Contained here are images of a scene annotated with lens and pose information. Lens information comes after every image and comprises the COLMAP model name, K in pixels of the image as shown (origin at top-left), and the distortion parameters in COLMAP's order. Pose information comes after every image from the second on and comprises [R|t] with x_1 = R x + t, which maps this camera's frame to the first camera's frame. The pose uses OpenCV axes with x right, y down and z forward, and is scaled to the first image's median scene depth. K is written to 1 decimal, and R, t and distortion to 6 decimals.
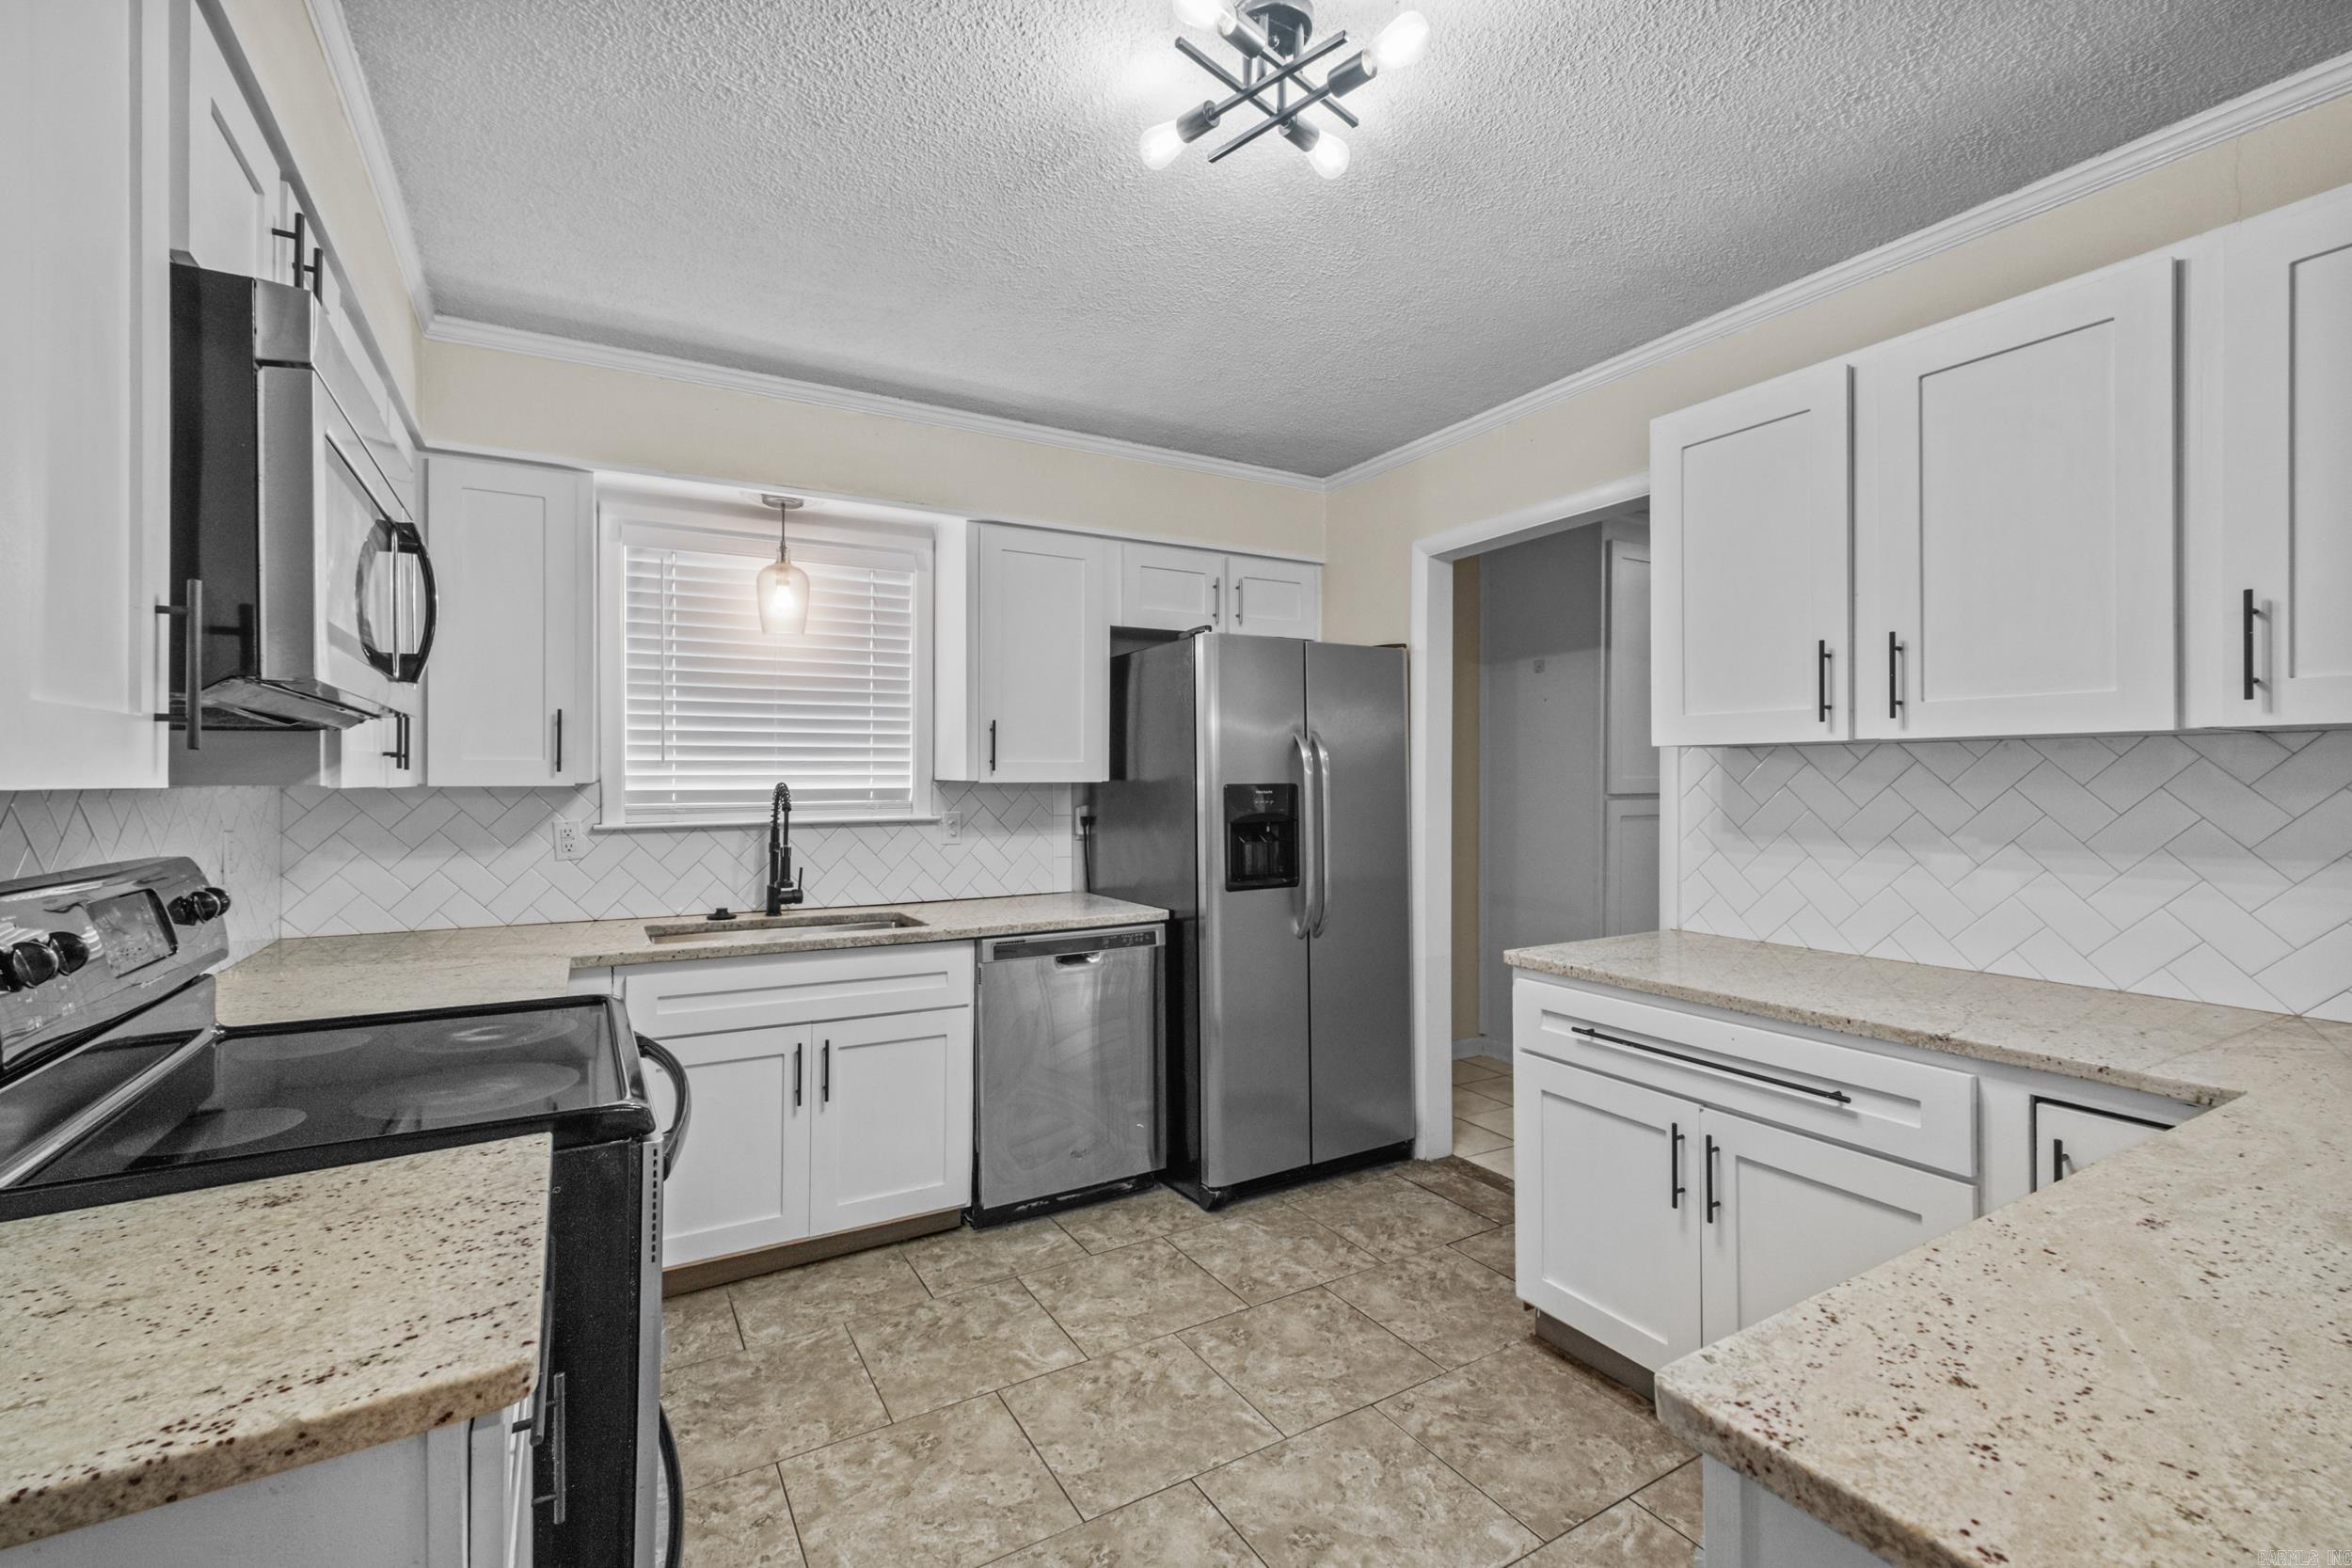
lens RADIAL K [[1000.1, 0, 1182.4], [0, 1000.1, 787.0], [0, 0, 1]] dist [-0.001319, -0.000025]
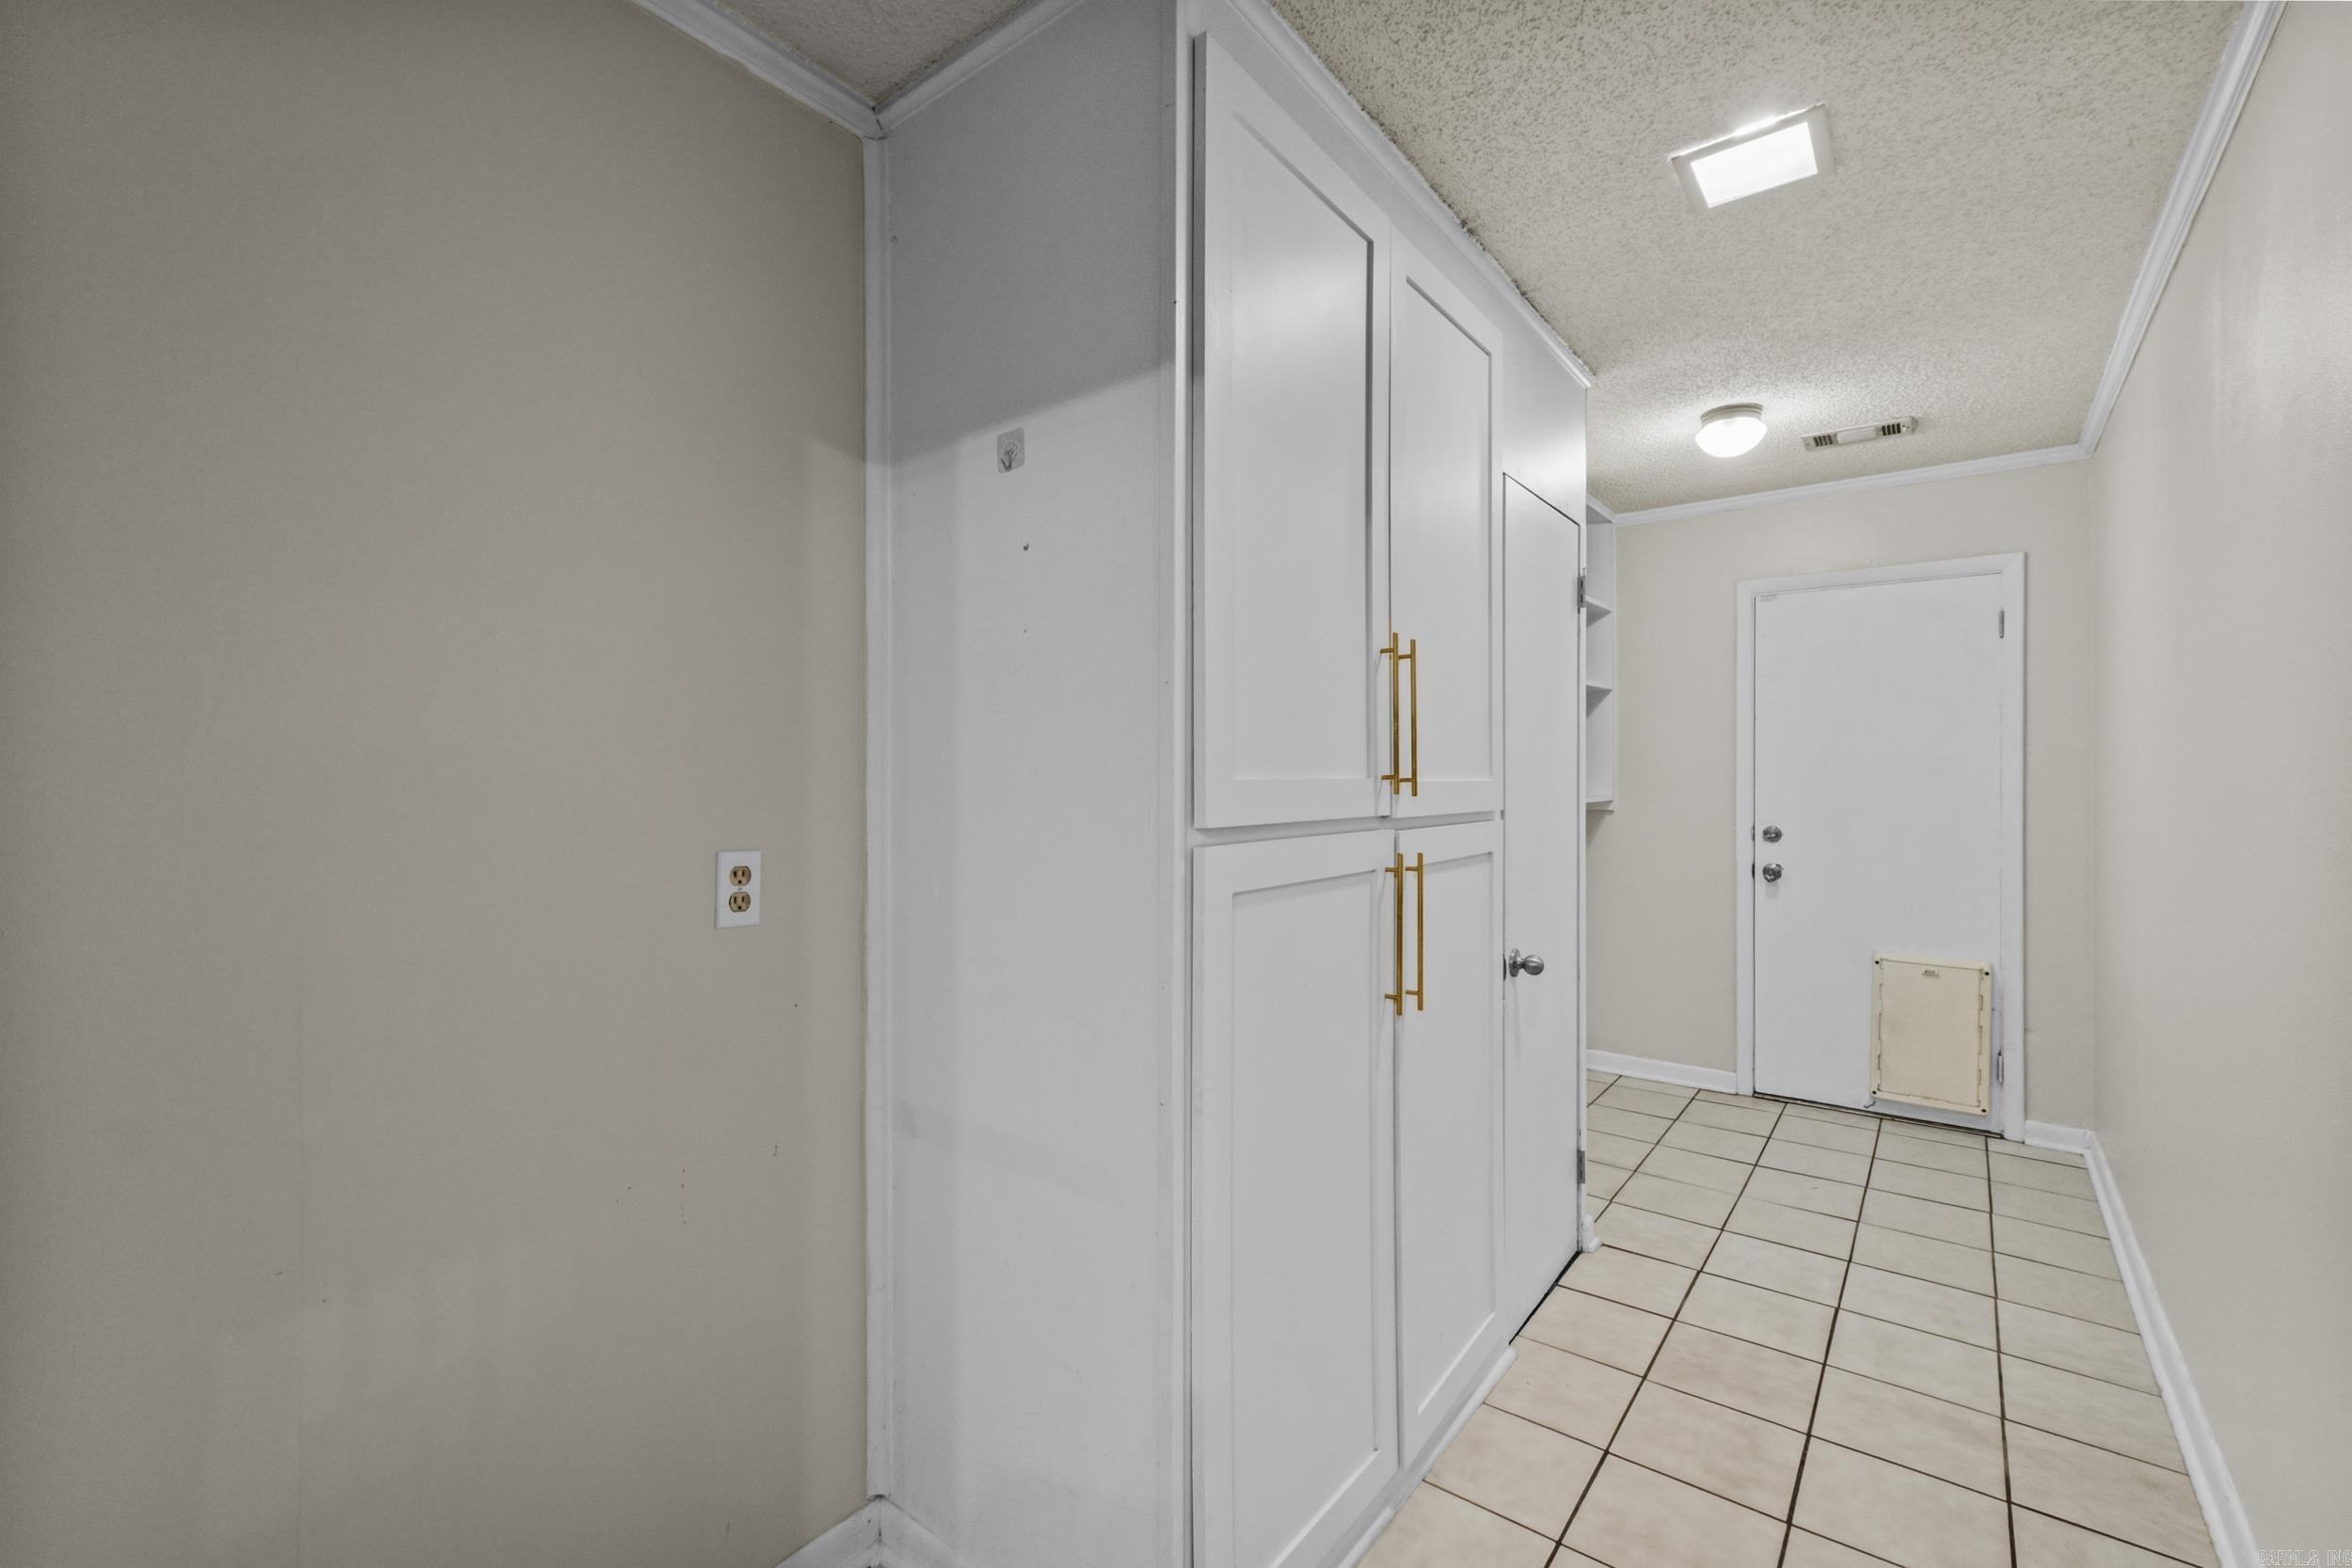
lens RADIAL K [[1000.1, 0, 1175.4], [0, 1000.1, 778.2], [0, 0, 1]] dist [-0.001319, -0.000025]
pose [[0.932070, -0.003180, 0.362265, 0.293086], [0.002430, 0.999994, 0.002525, -0.011041], [-0.362271, -0.001473, 0.932072, 0.679730]]
